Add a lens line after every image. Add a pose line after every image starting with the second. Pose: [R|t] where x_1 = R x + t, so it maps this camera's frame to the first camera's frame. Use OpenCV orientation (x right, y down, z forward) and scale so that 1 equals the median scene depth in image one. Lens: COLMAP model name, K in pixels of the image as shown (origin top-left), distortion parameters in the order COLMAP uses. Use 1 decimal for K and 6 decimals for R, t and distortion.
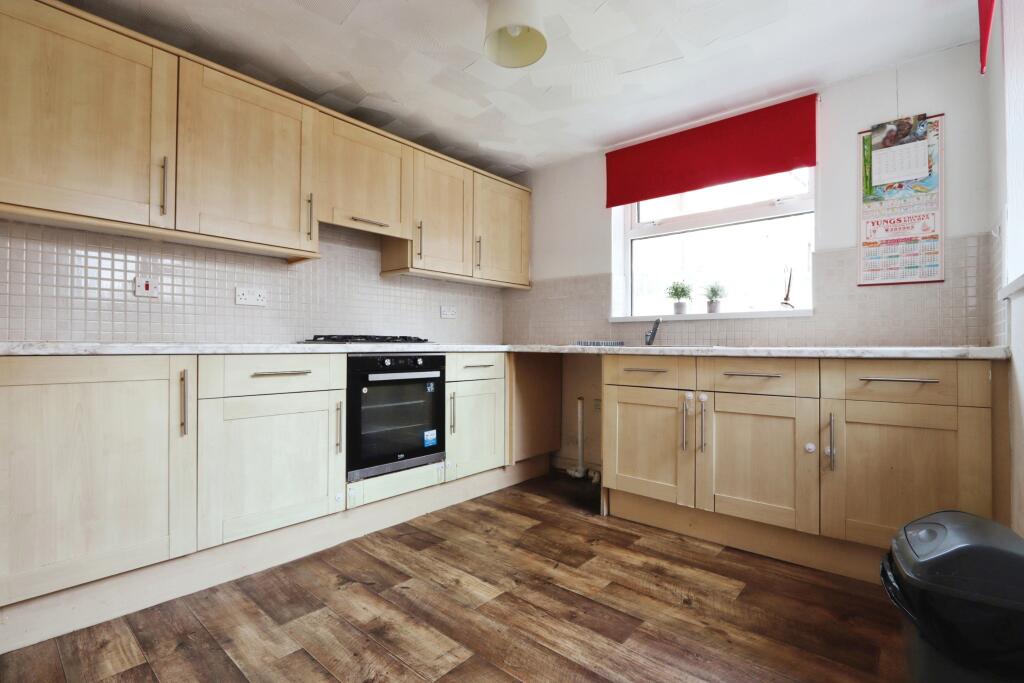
lens RADIAL K [[477.9, 0, 512.5], [0, 477.9, 328.3], [0, 0, 1]] dist [0.000587, 0.000175]
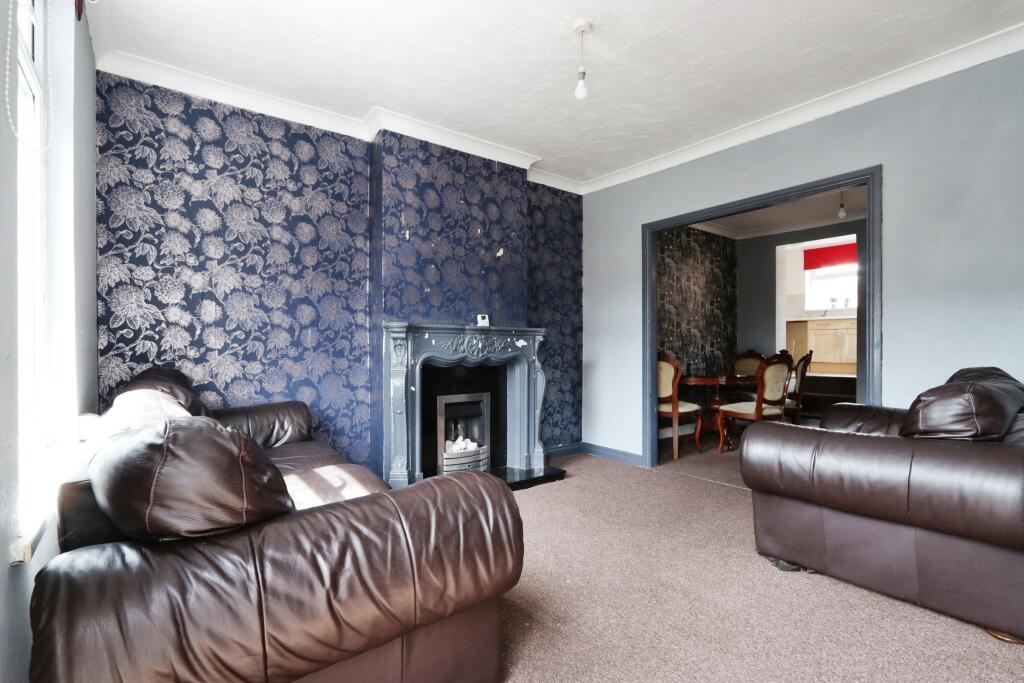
lens RADIAL K [[484.2, 0, 512.0], [0, 484.2, 341.5], [0, 0, 1]] dist [0.000361, 0.000374]
pose [[0.979039, -0.002872, -0.203652, -0.938293], [0.006549, 0.999827, 0.017383, 0.105507], [0.203567, -0.018353, 0.978889, -2.217753]]
